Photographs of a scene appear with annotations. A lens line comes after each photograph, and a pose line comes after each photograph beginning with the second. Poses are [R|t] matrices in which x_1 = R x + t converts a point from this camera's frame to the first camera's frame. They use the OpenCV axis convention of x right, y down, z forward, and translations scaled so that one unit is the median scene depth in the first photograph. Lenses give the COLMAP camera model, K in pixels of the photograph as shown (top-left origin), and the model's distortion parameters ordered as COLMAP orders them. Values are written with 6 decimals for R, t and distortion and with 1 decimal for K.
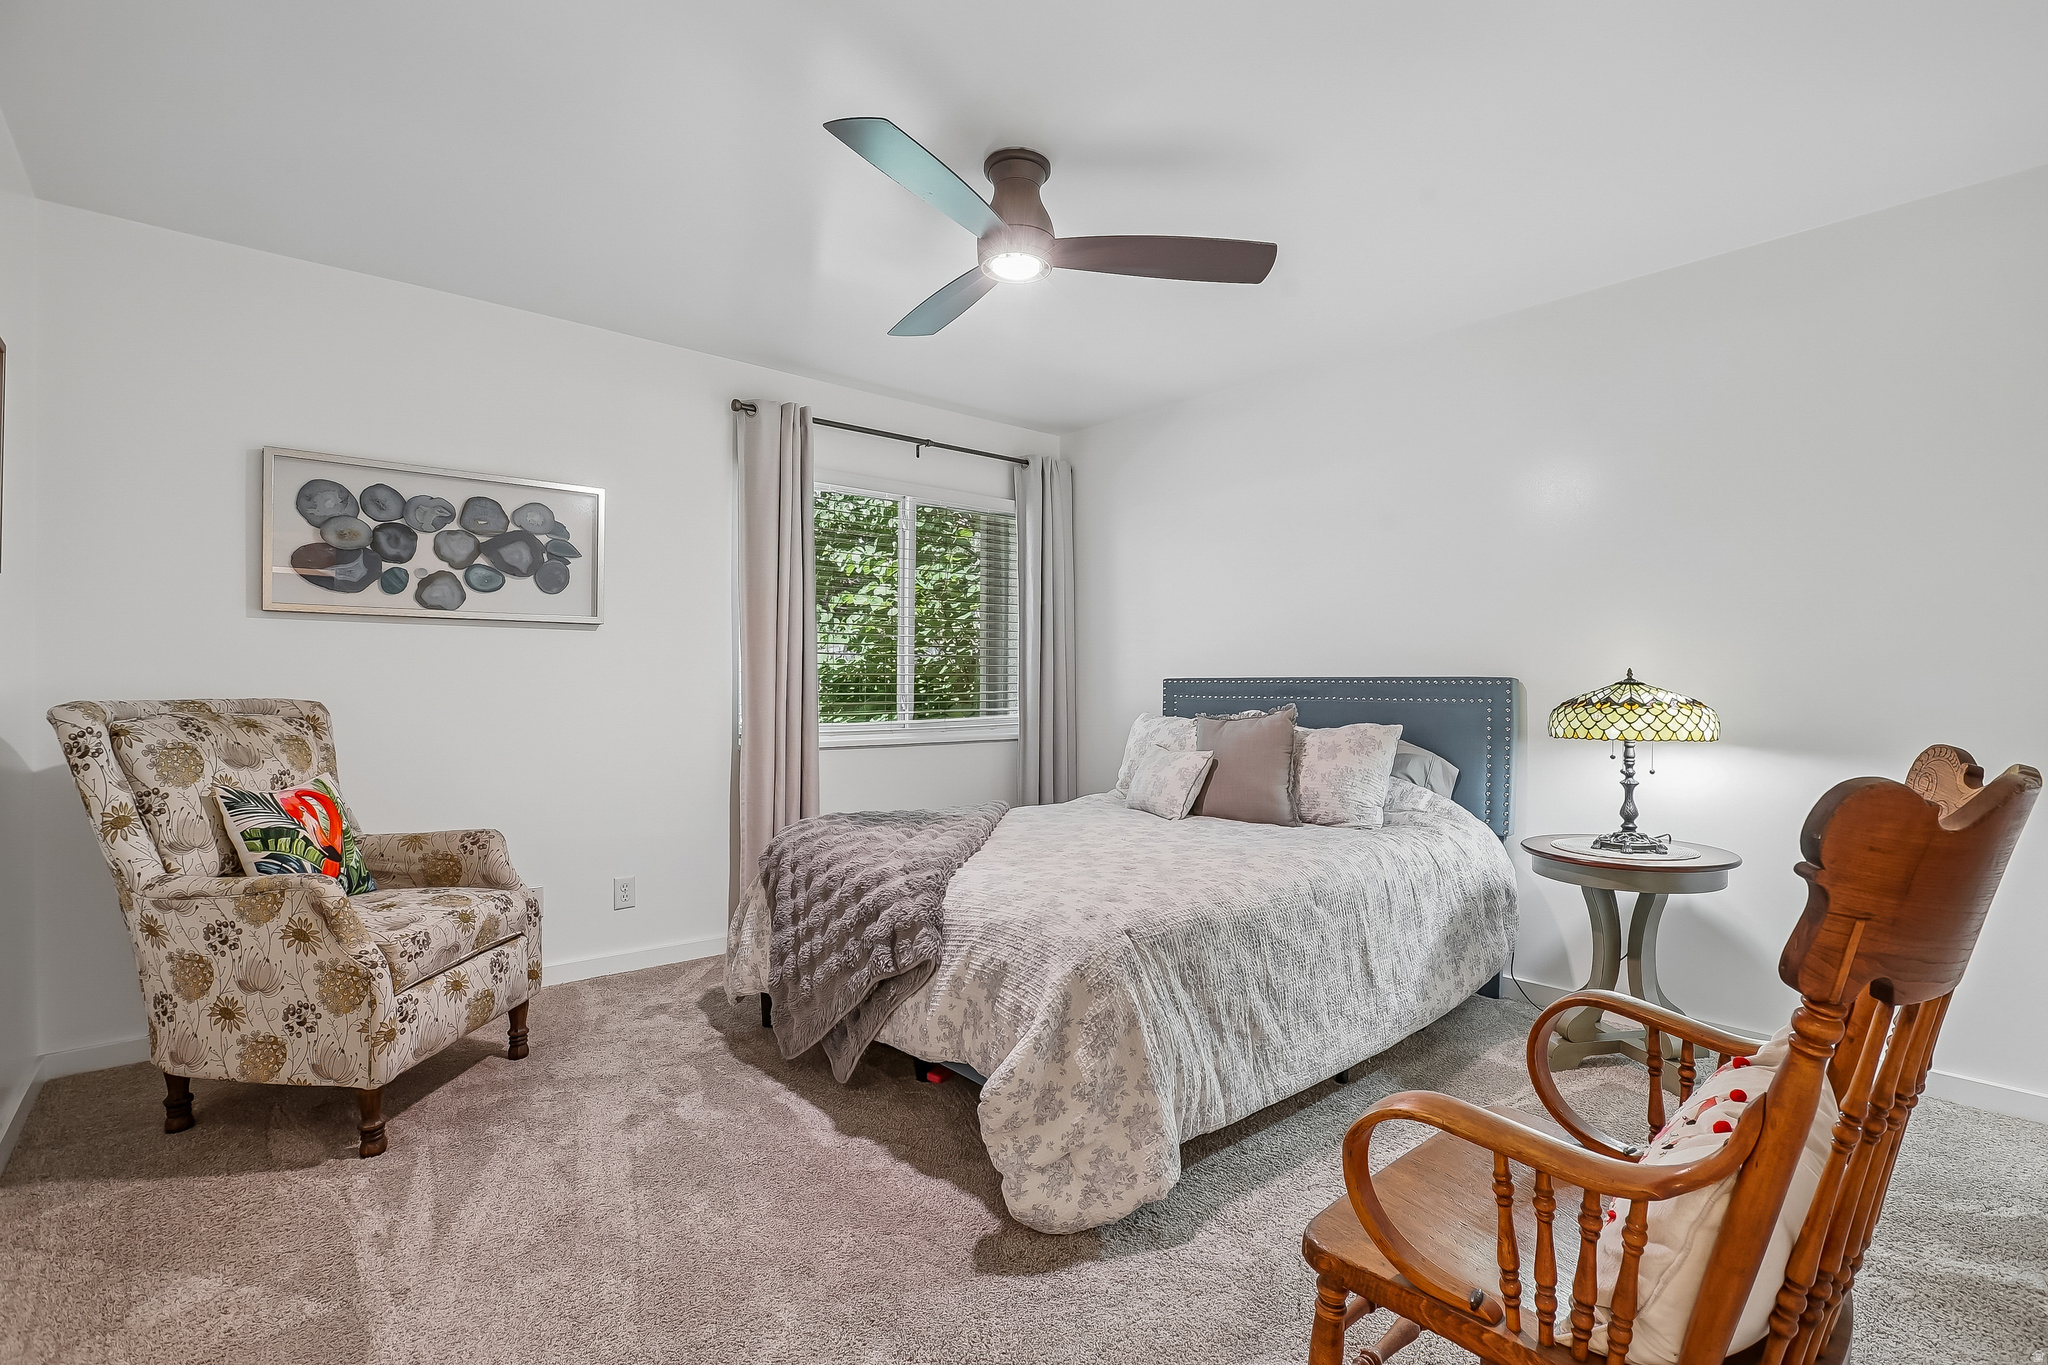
lens RADIAL K [[932.5, 0, 1028.5], [0, 932.5, 693.4], [0, 0, 1]] dist [-0.025221, 0.004492]
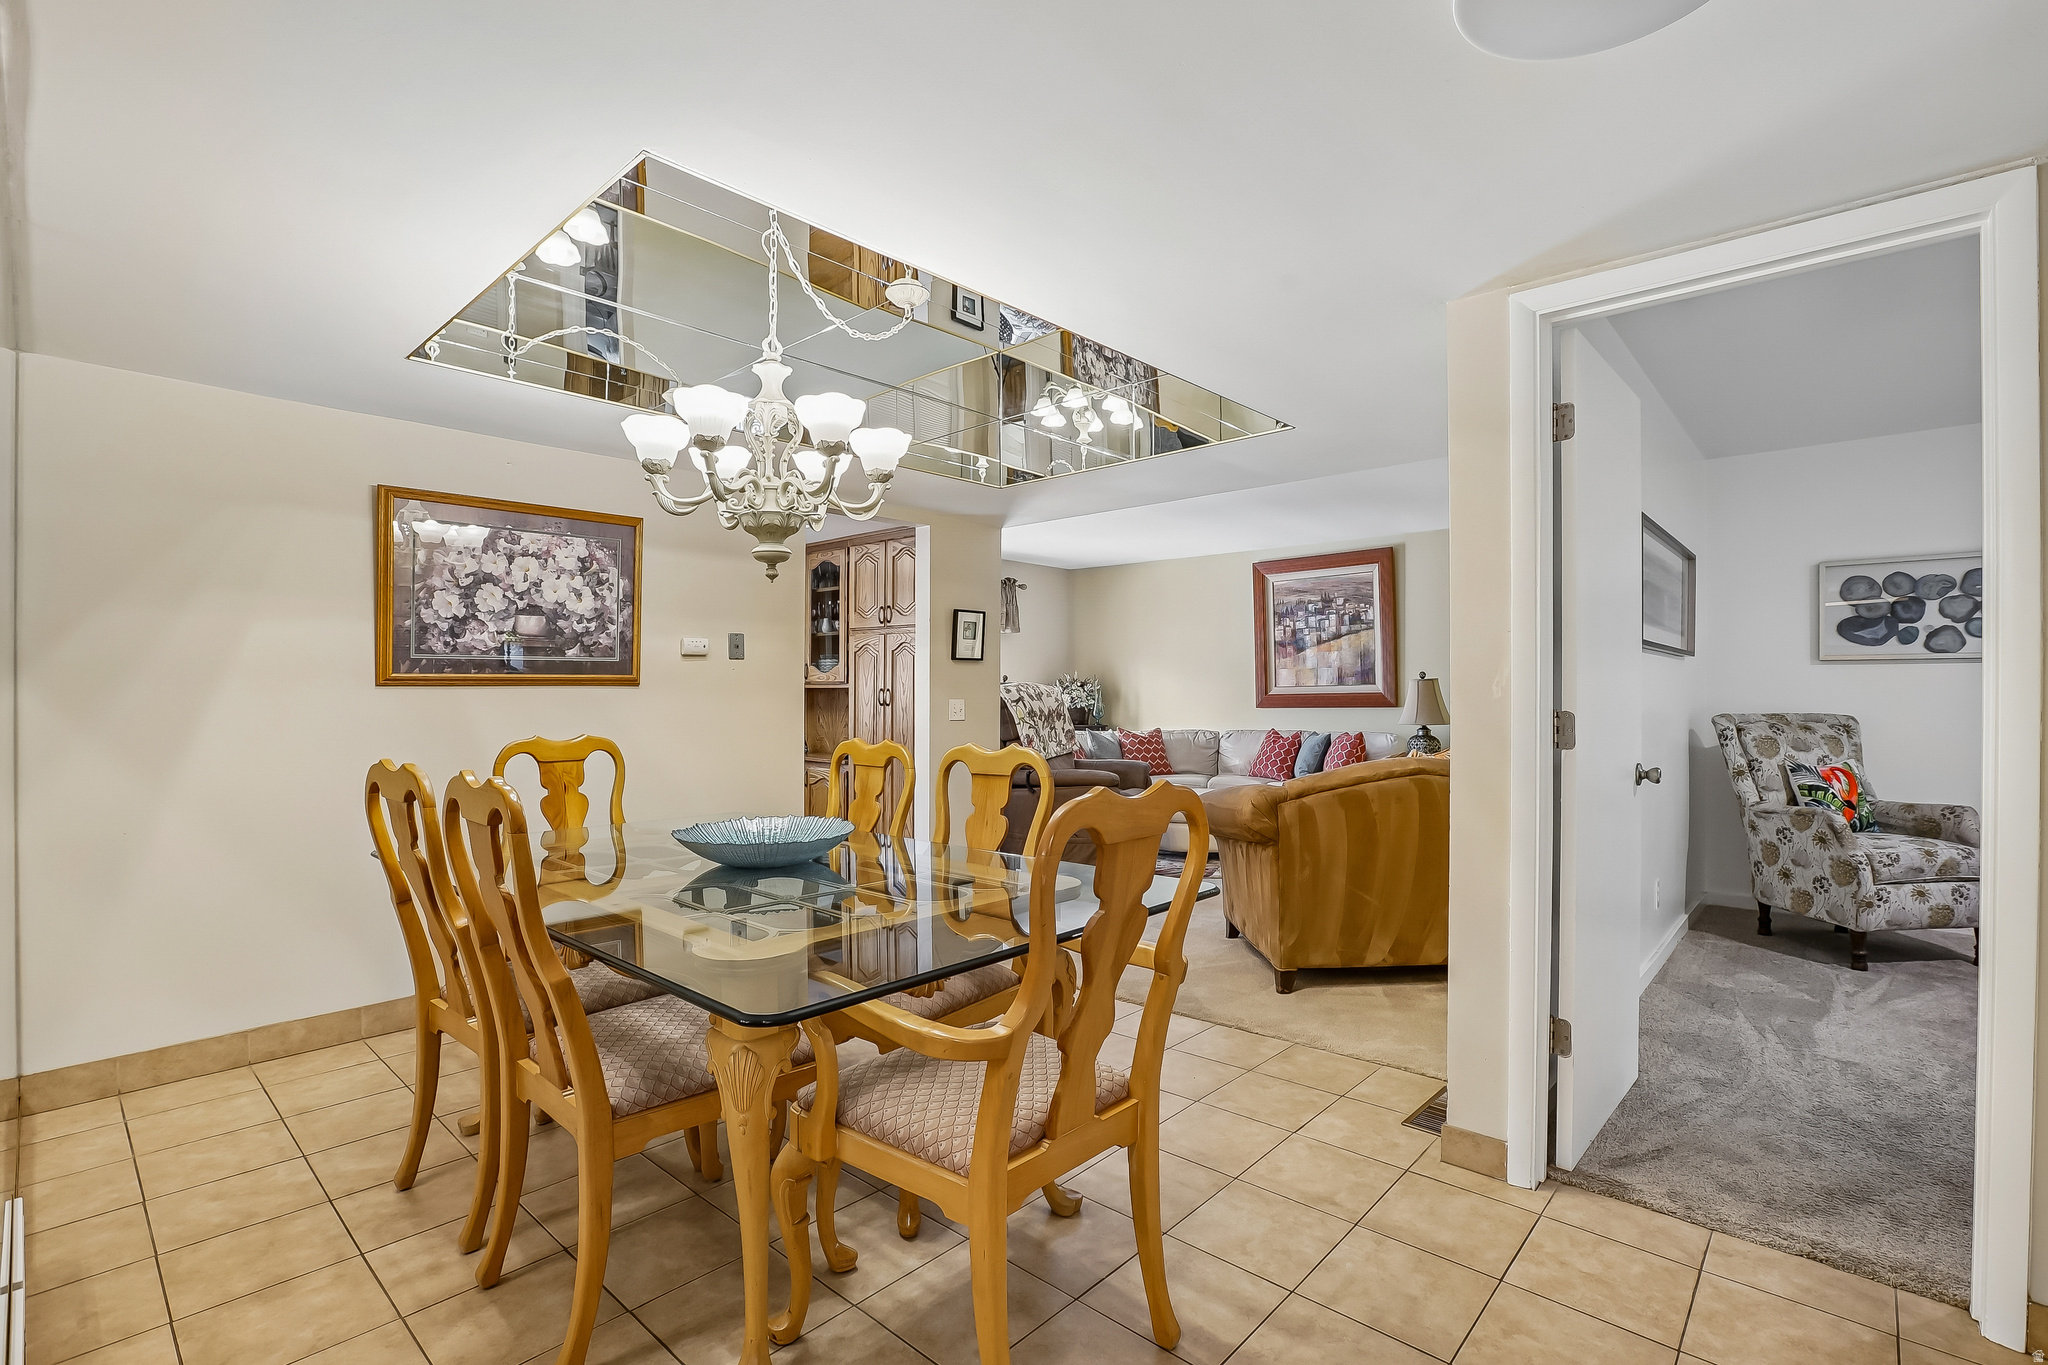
lens RADIAL K [[932.5, 0, 1069.8], [0, 932.5, 682.8], [0, 0, 1]] dist [-0.025221, 0.004492]
pose [[0.132974, -0.014005, -0.991021, 0.762924], [-0.011268, 0.999814, -0.015642, -0.010037], [0.991056, 0.013247, 0.132791, -0.684207]]
